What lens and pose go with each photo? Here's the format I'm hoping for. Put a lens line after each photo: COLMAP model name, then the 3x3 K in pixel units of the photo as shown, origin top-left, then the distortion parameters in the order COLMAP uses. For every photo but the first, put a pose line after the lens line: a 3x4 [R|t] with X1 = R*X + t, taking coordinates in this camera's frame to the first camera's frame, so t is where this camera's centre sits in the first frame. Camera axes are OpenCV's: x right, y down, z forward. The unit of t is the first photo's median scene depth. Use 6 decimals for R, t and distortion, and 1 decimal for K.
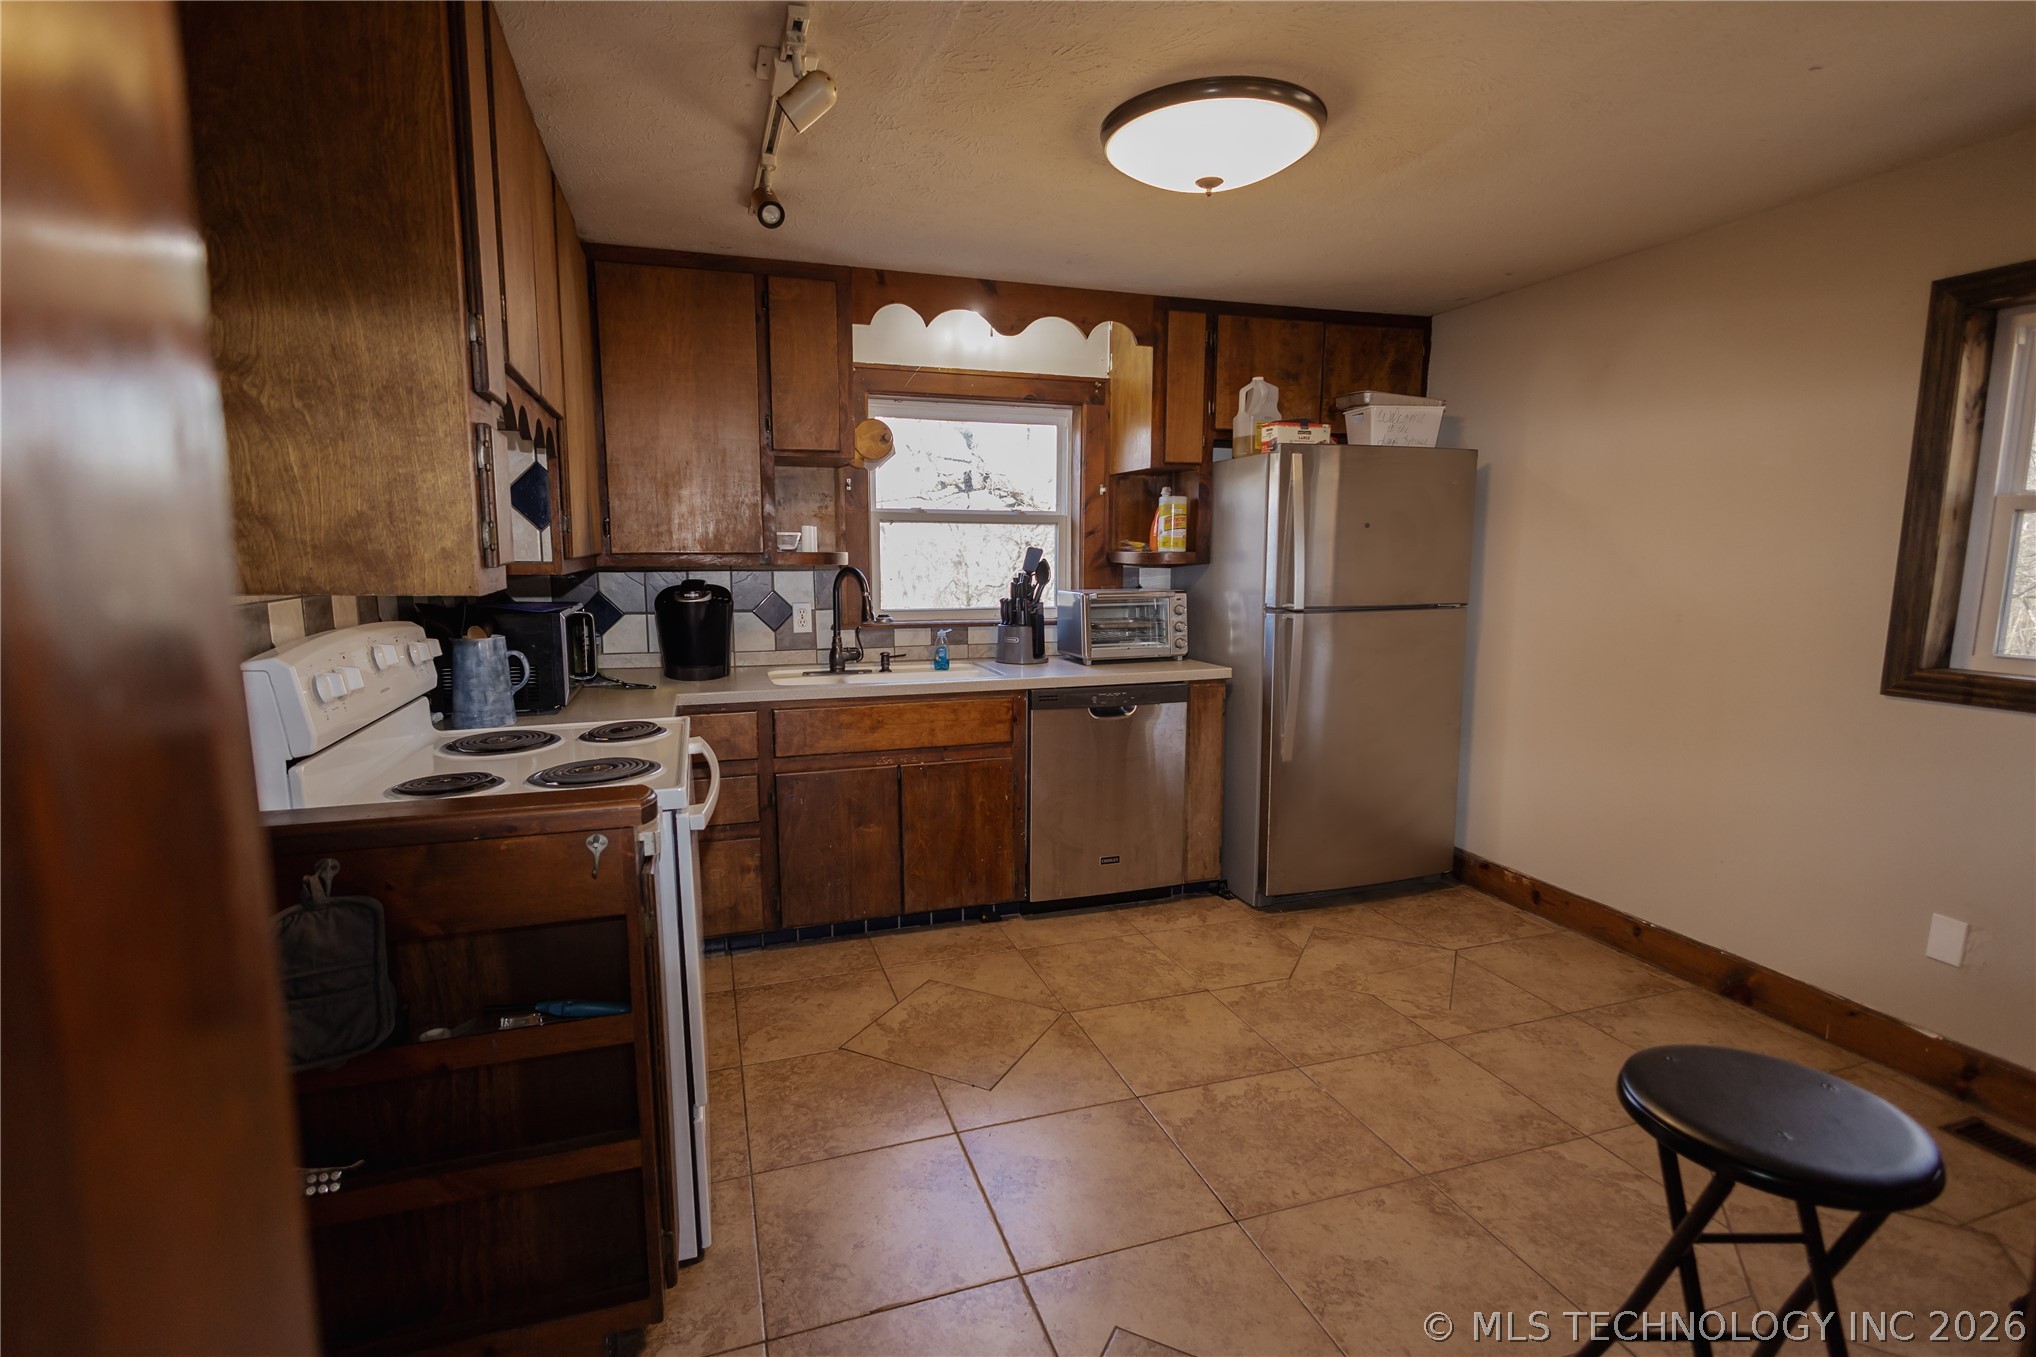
lens RADIAL K [[956.5, 0, 1026.0], [0, 956.5, 676.0], [0, 0, 1]] dist [0.010190, -0.000372]
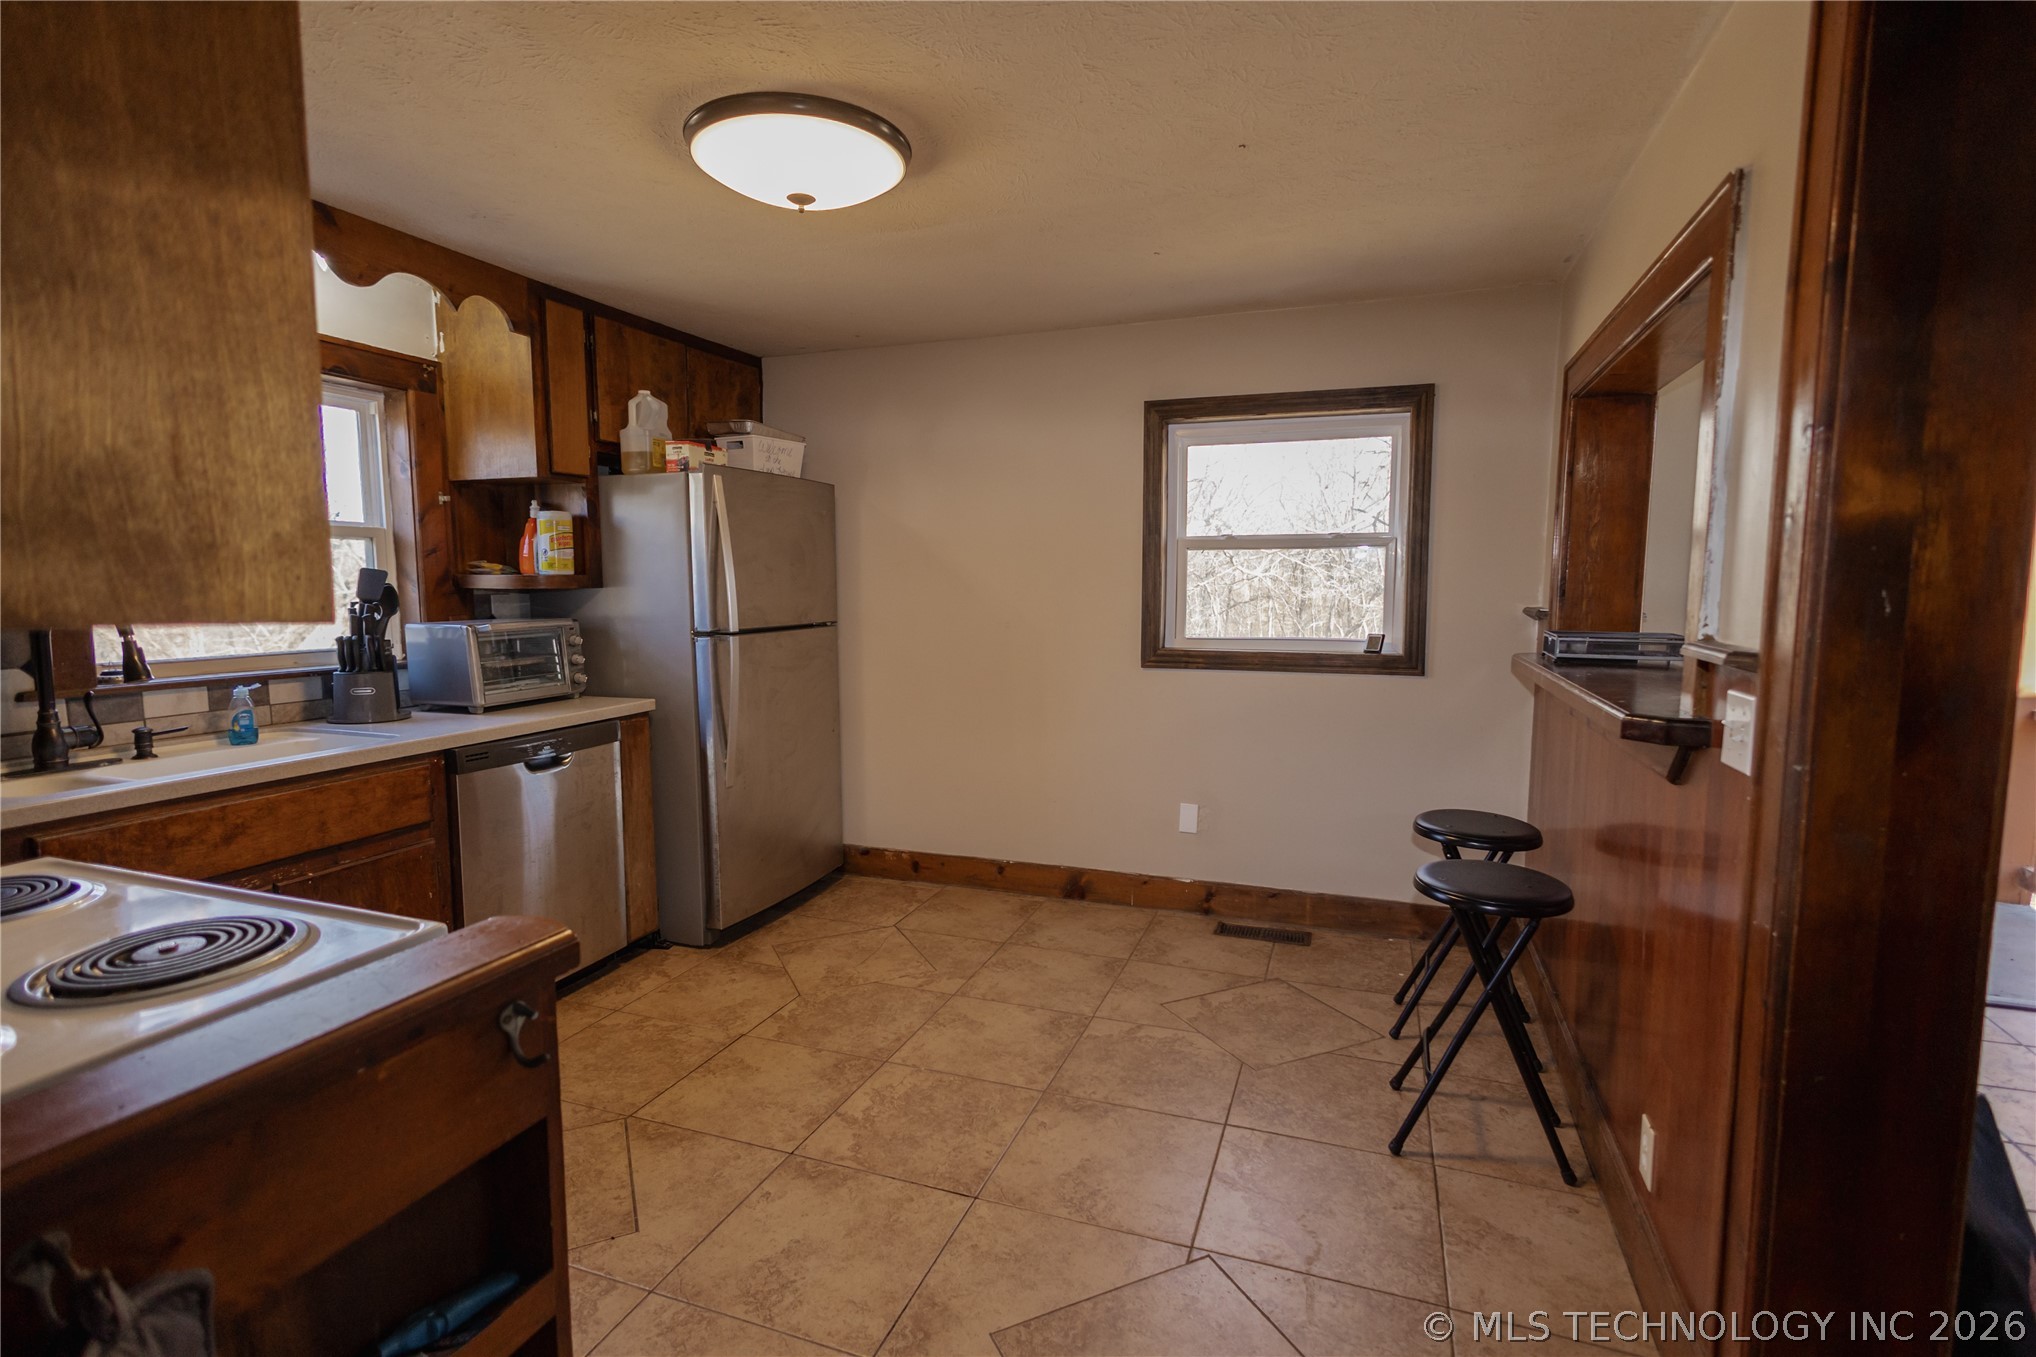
lens RADIAL K [[956.5, 0, 1026.0], [0, 956.5, 676.0], [0, 0, 1]] dist [0.010190, -0.000372]
pose [[0.631810, -0.079573, 0.771028, -0.276809], [0.105242, 0.994312, 0.016378, -0.008034], [-0.767945, 0.070797, 0.636591, 0.131167]]
